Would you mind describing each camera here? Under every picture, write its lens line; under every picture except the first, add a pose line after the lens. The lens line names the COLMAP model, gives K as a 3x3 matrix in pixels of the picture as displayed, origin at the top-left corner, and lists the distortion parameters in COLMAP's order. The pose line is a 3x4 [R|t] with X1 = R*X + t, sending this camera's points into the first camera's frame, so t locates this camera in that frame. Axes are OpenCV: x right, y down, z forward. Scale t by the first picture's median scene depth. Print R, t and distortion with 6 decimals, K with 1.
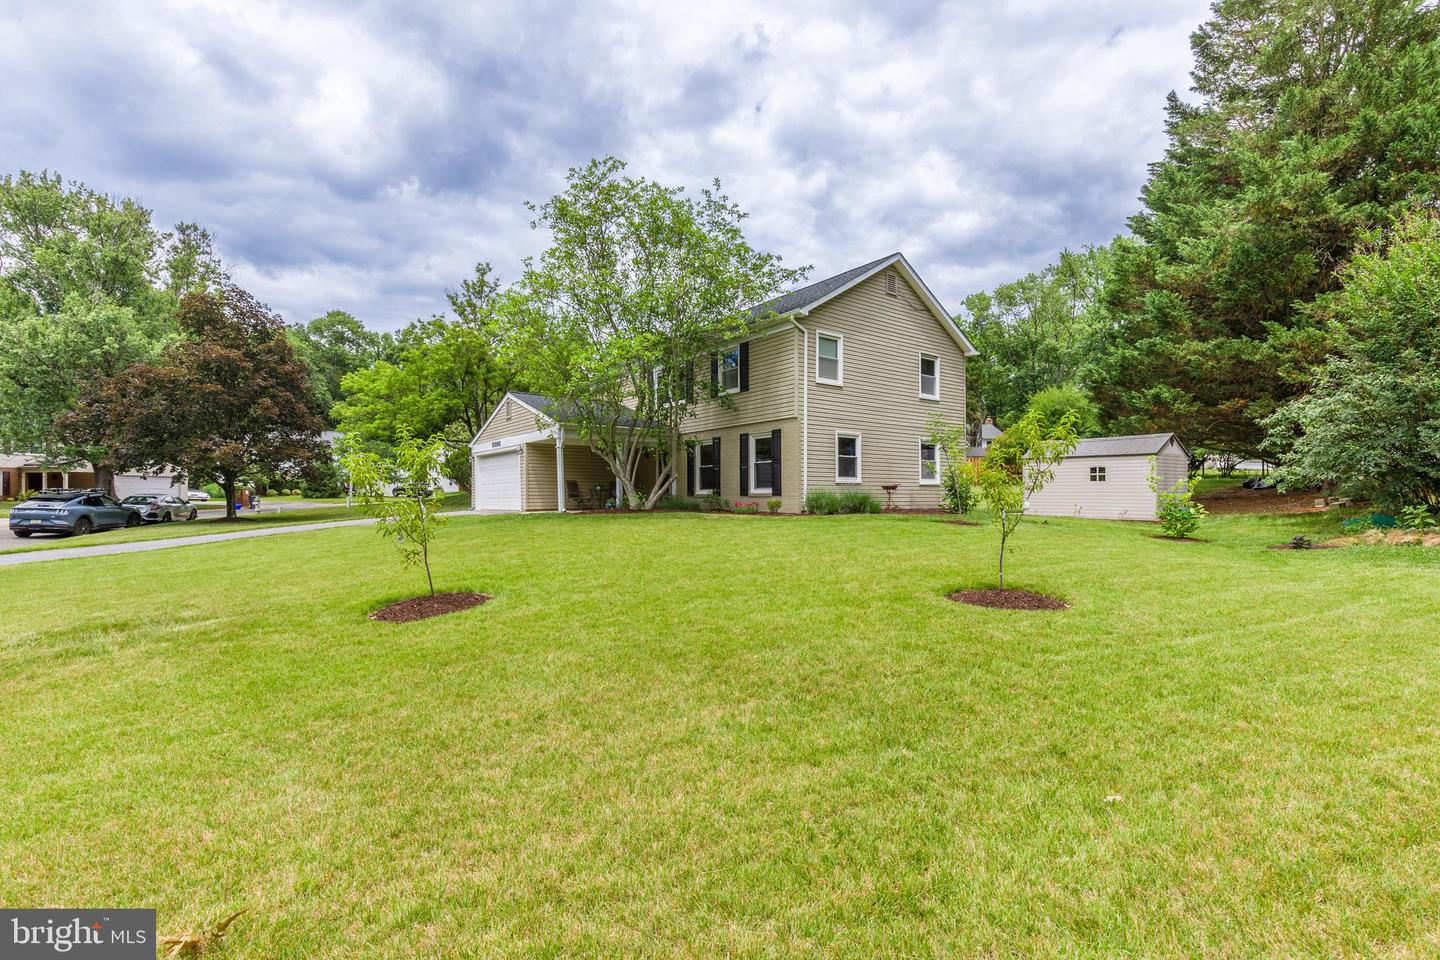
lens RADIAL K [[660.4, 0, 717.6], [0, 660.4, 485.7], [0, 0, 1]] dist [0.000460, -0.000276]
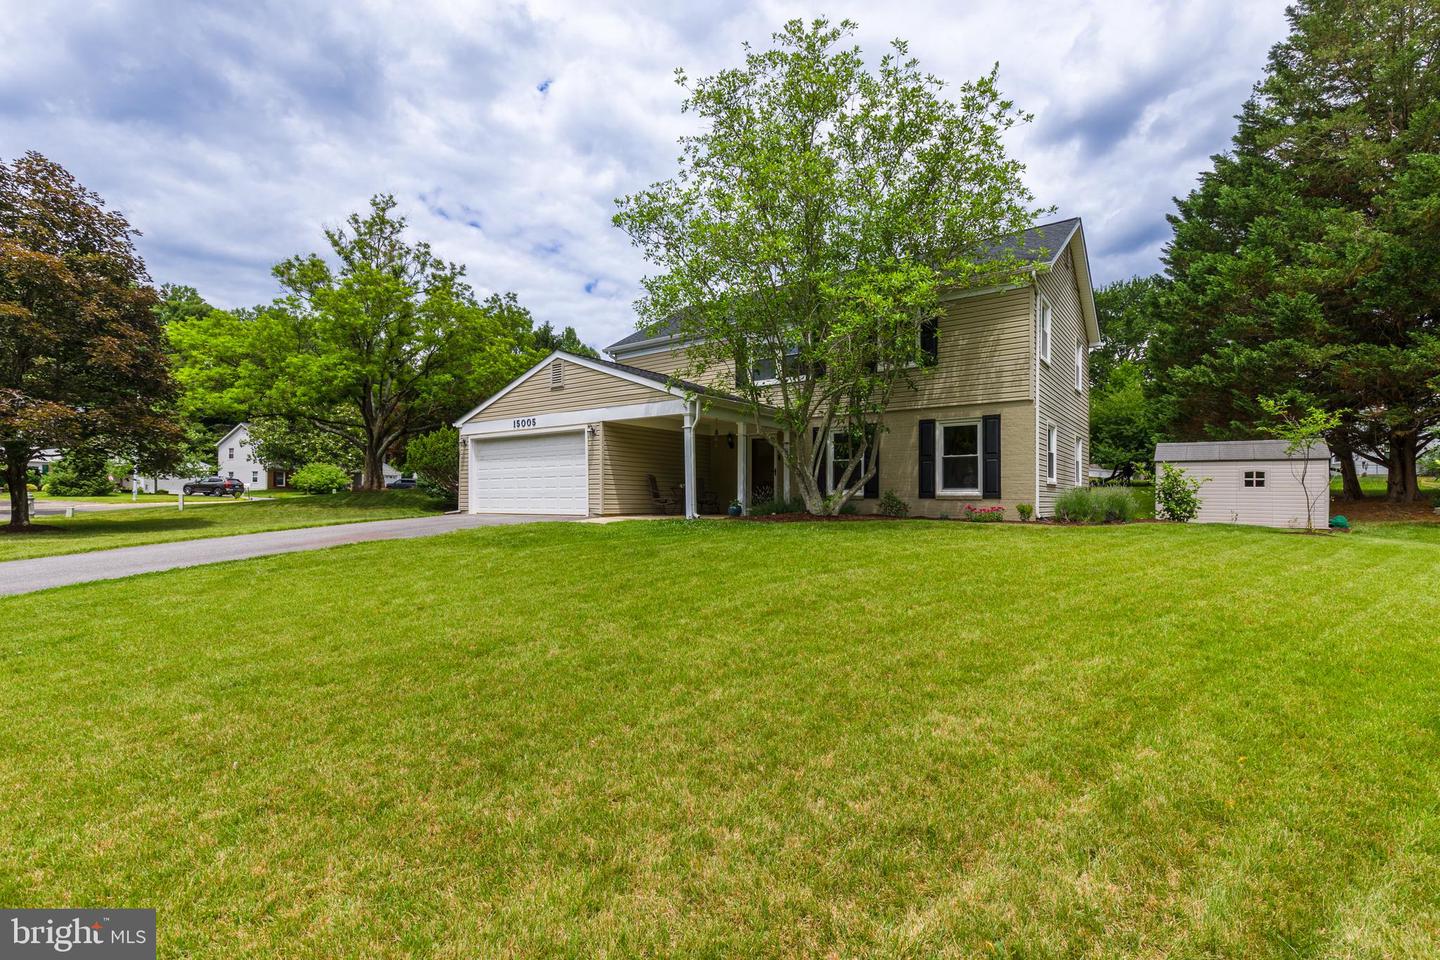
lens RADIAL K [[660.4, 0, 721.5], [0, 660.4, 485.5], [0, 0, 1]] dist [0.000460, -0.000276]
pose [[0.956672, 0.016430, 0.290705, -0.397626], [-0.014491, 0.999856, -0.008819, 0.010143], [-0.290808, 0.004224, 0.956772, 0.292464]]
